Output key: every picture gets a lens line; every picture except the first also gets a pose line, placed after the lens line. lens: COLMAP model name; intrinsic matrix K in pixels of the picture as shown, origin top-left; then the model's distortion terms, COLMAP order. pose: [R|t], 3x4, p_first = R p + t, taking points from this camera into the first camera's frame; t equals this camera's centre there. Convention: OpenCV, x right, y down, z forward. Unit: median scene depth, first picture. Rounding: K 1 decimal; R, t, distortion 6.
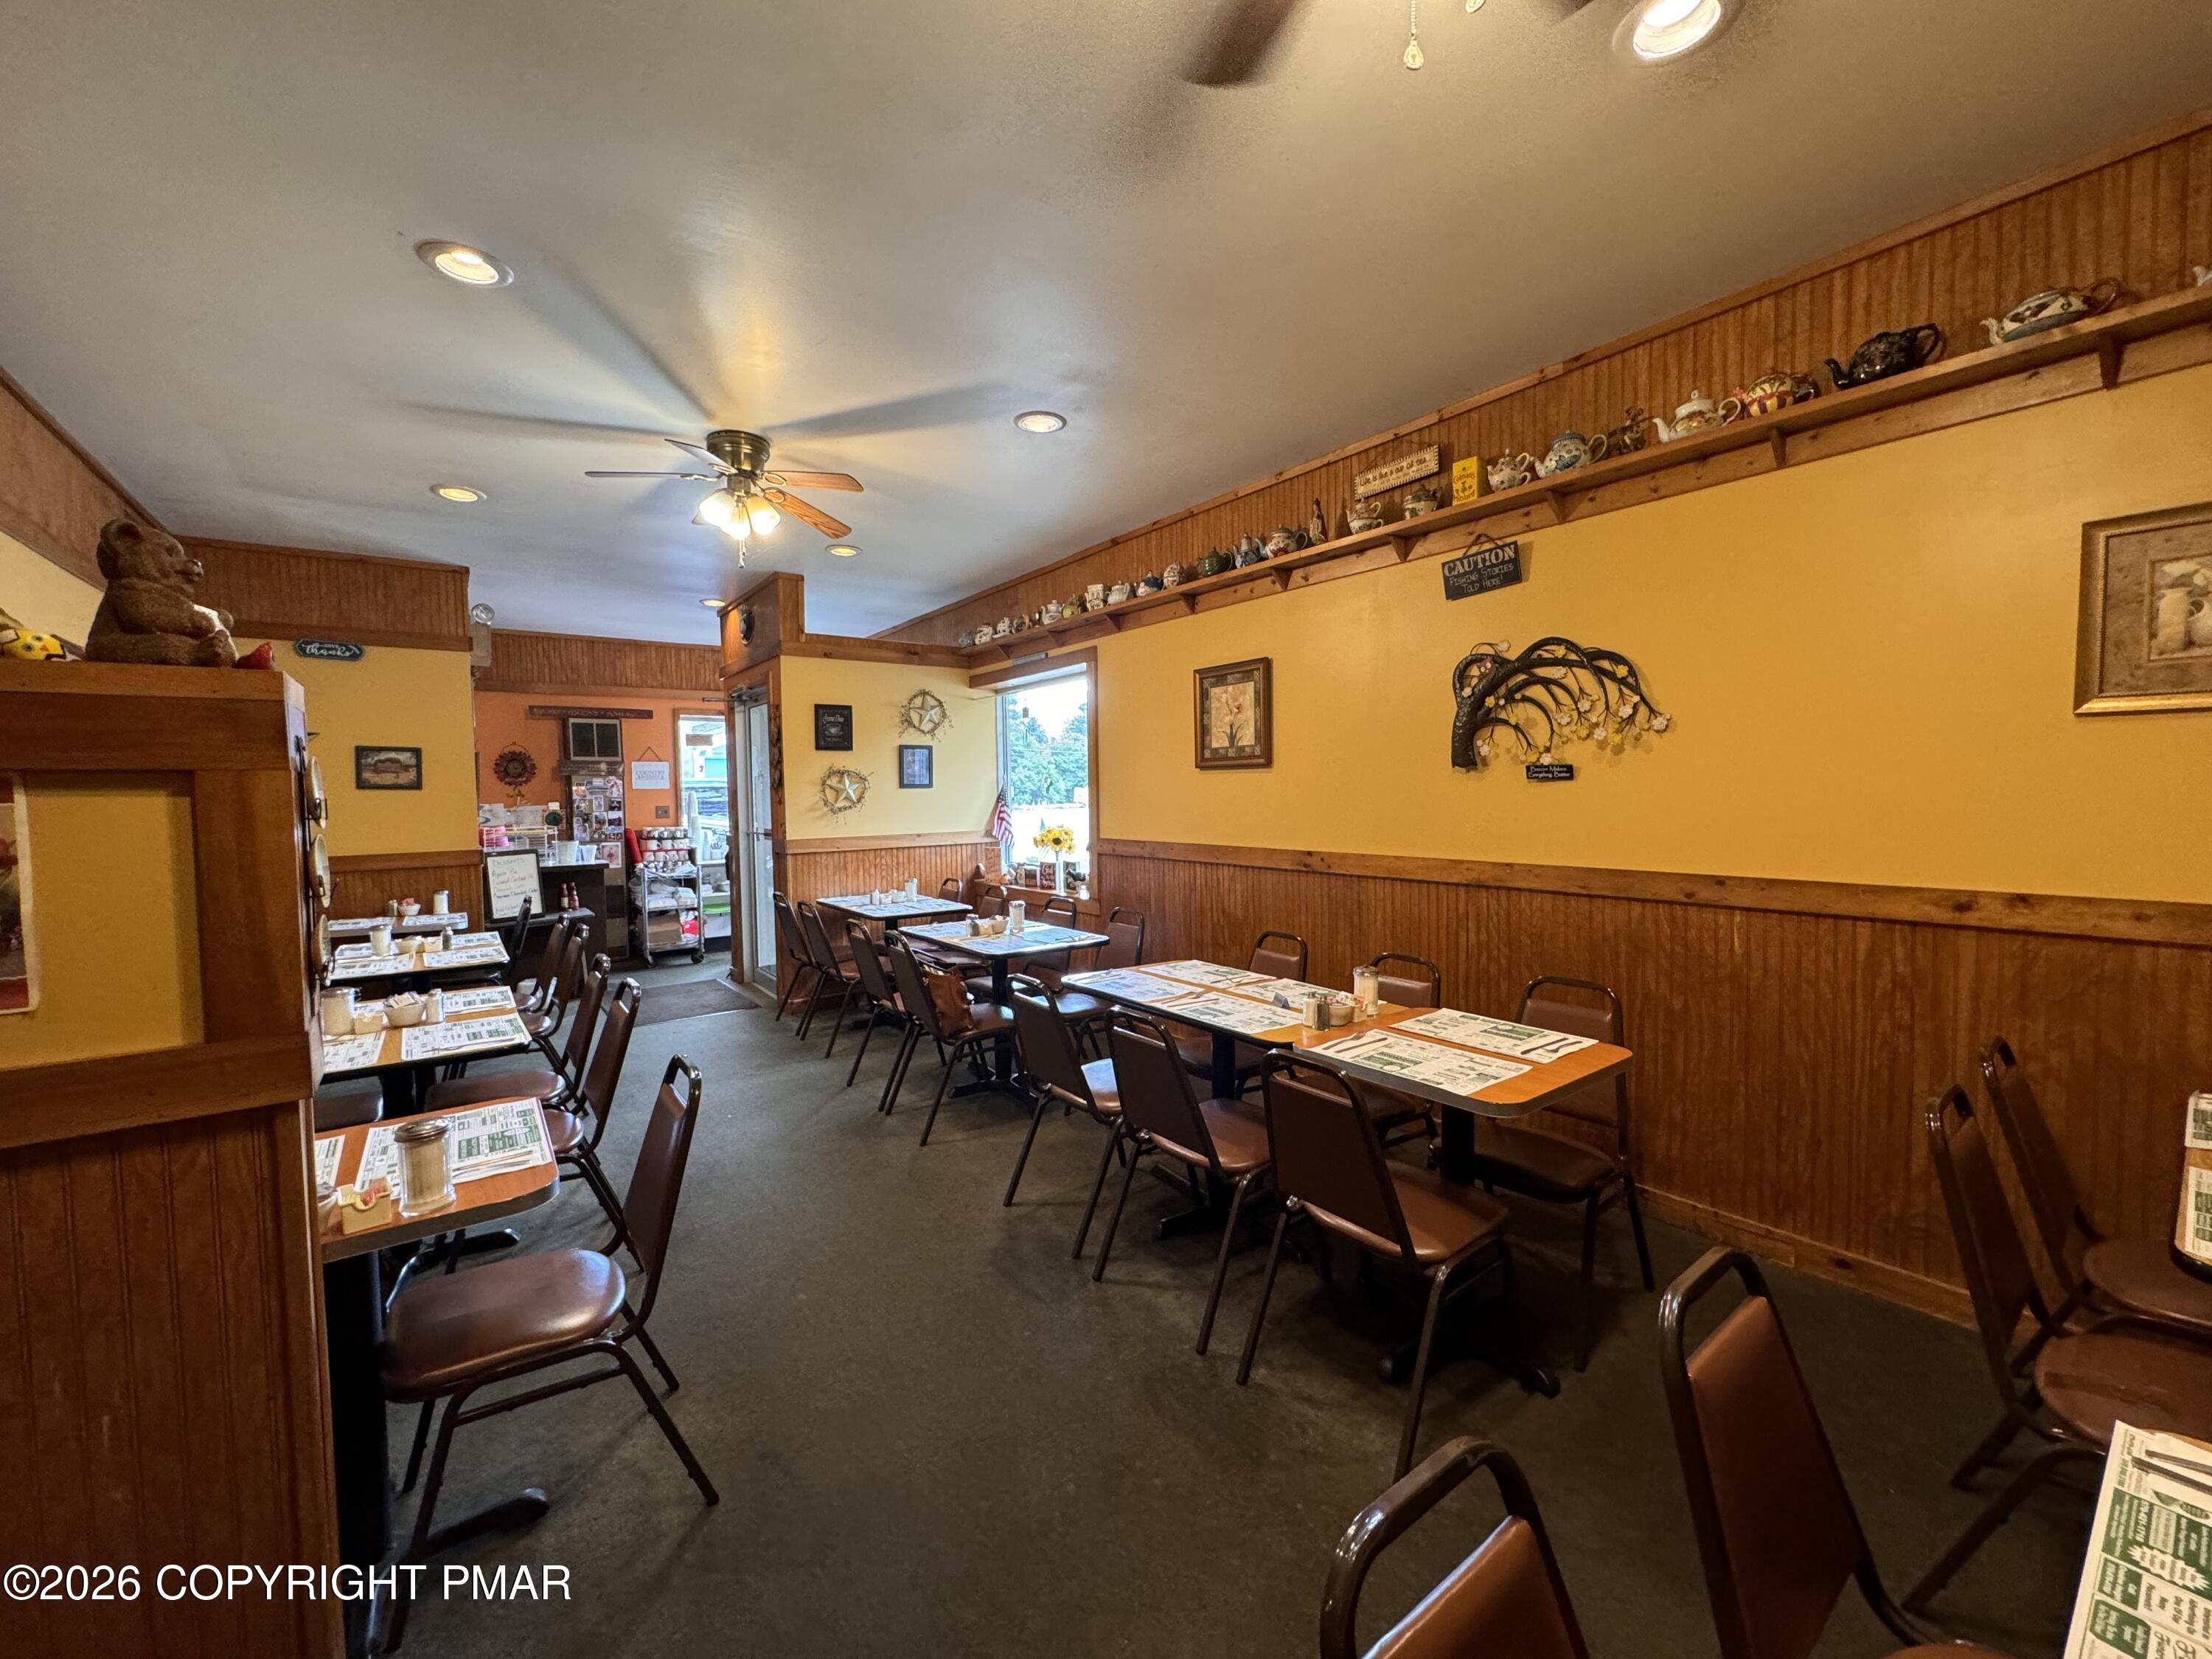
lens RADIAL K [[881.5, 0, 1104.3], [0, 881.5, 826.8], [0, 0, 1]] dist [-0.001635, 0.000174]
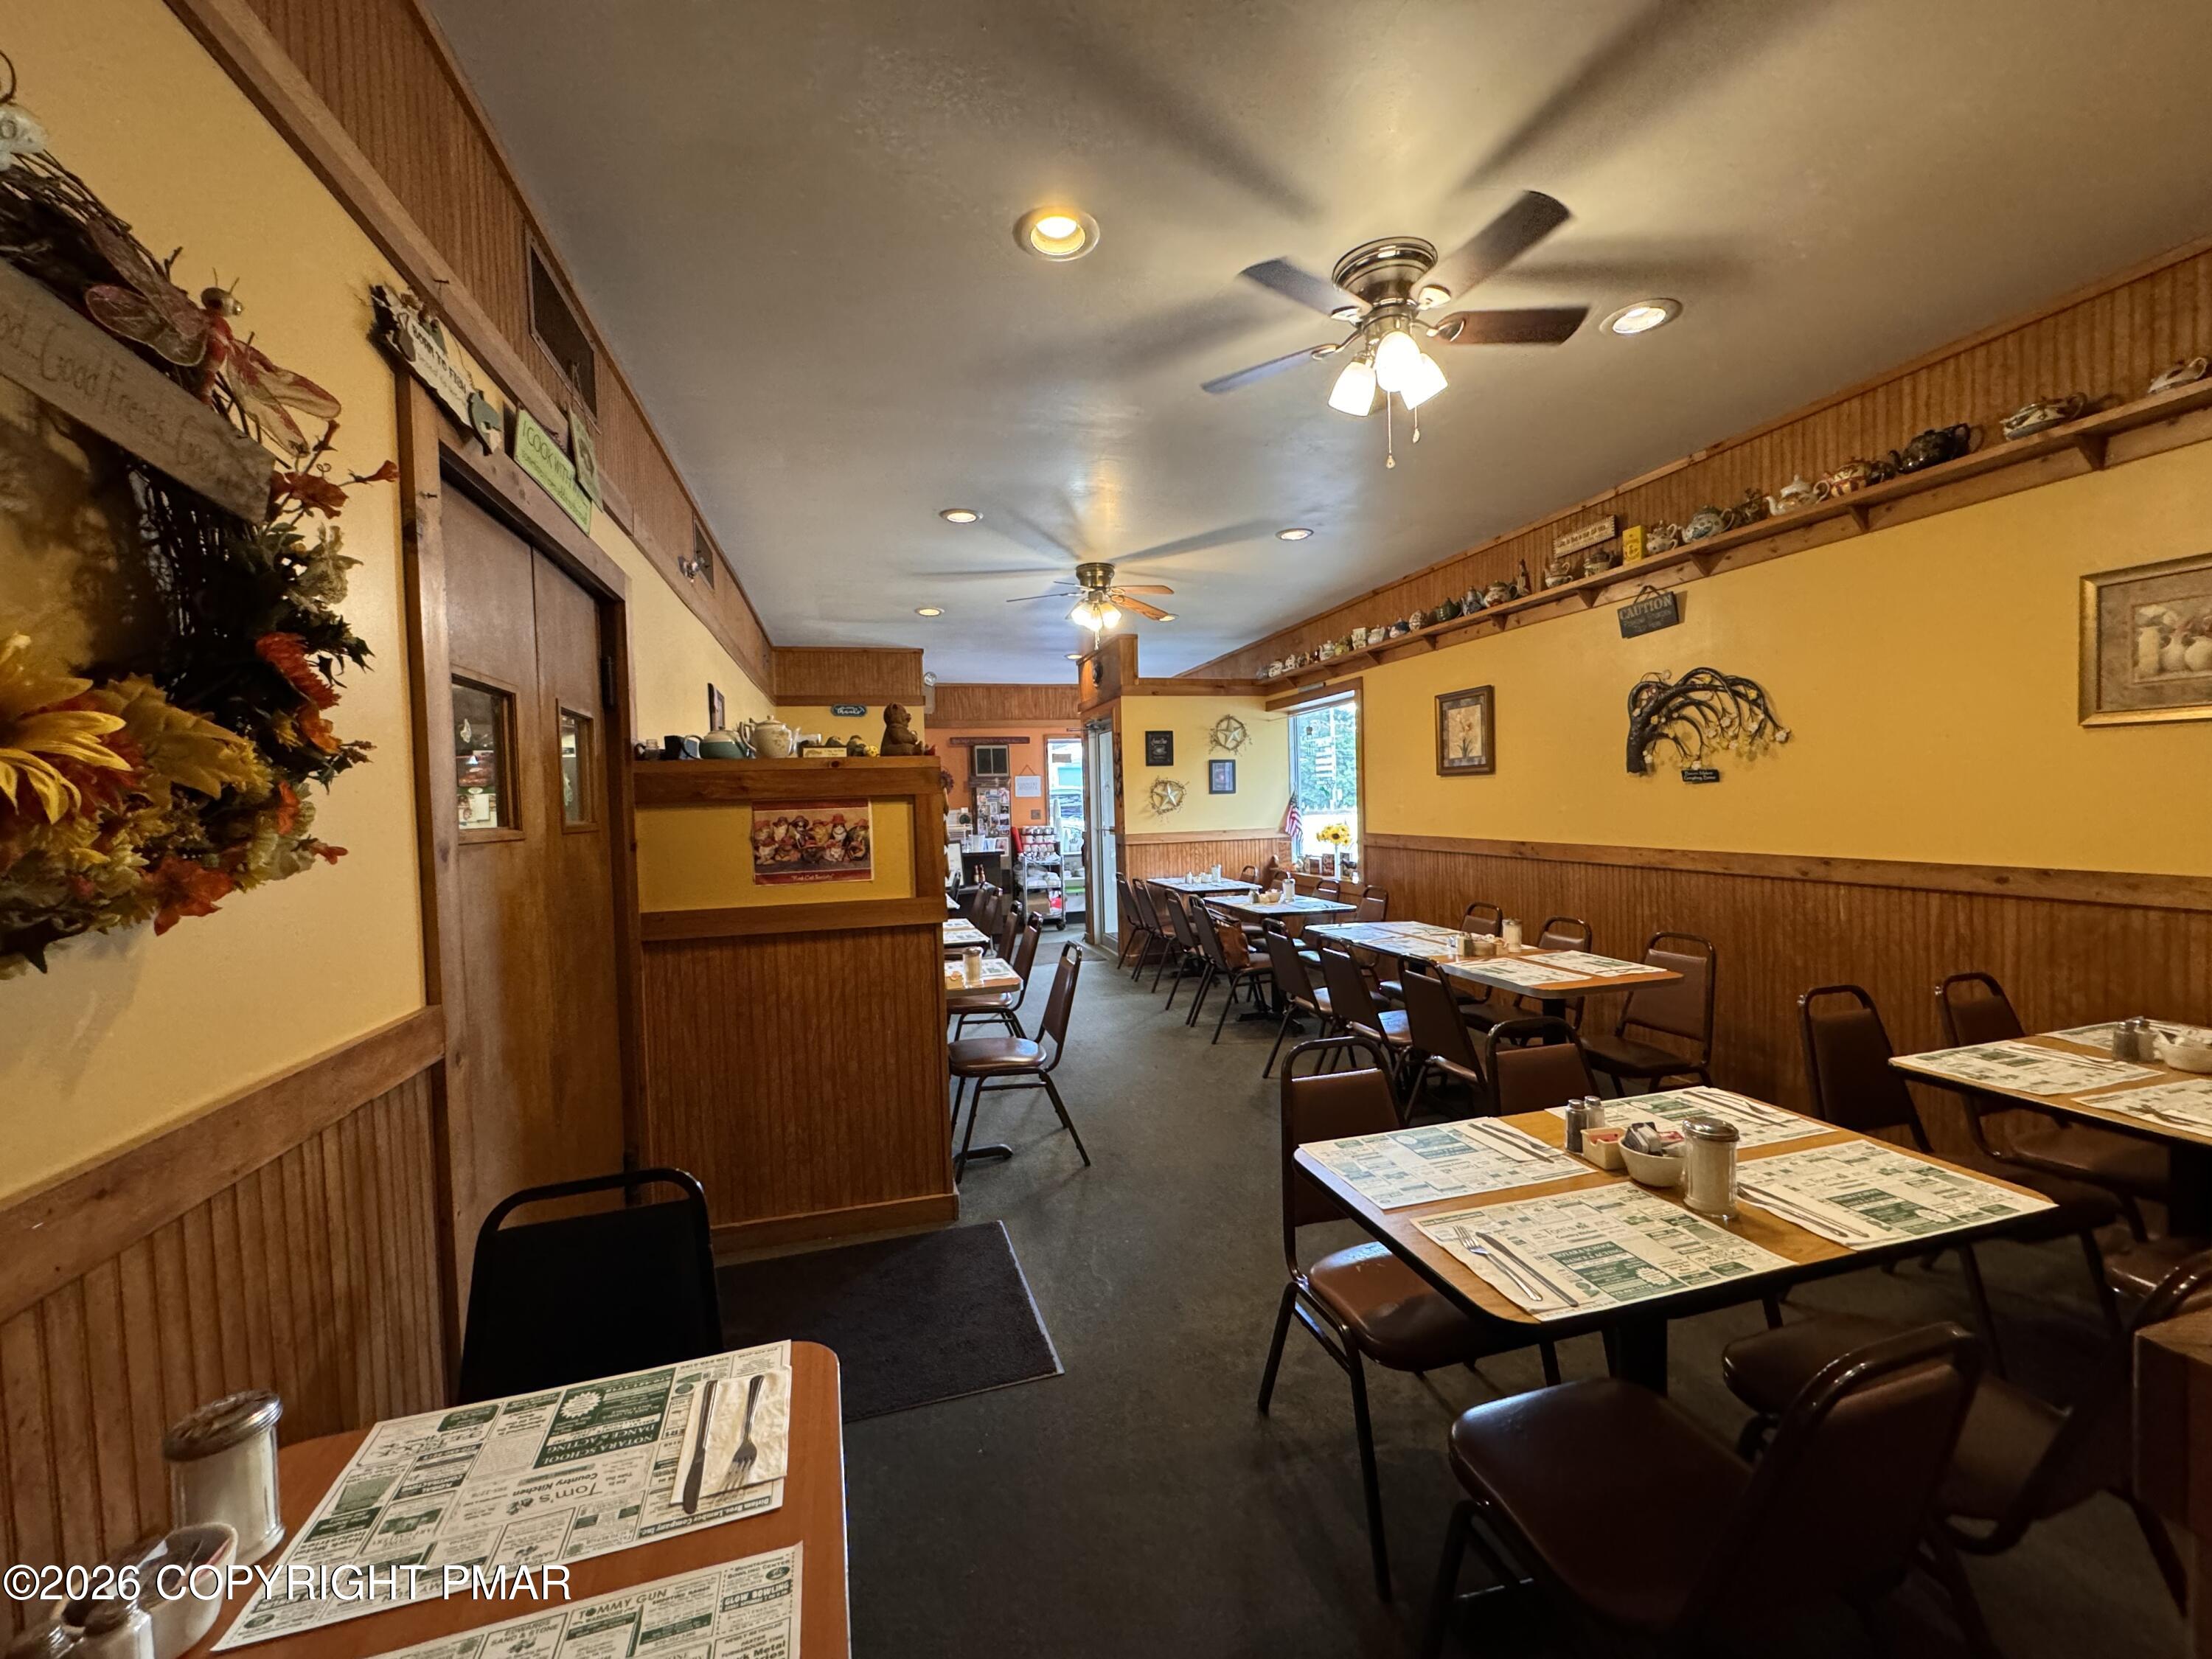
lens RADIAL K [[881.5, 0, 1115.1], [0, 881.5, 831.7], [0, 0, 1]] dist [-0.001635, 0.000174]
pose [[0.936192, 0.001758, -0.351484, 0.173469], [-0.001142, 0.999997, 0.001962, 0.015888], [0.351487, -0.001435, 0.936192, -0.469758]]
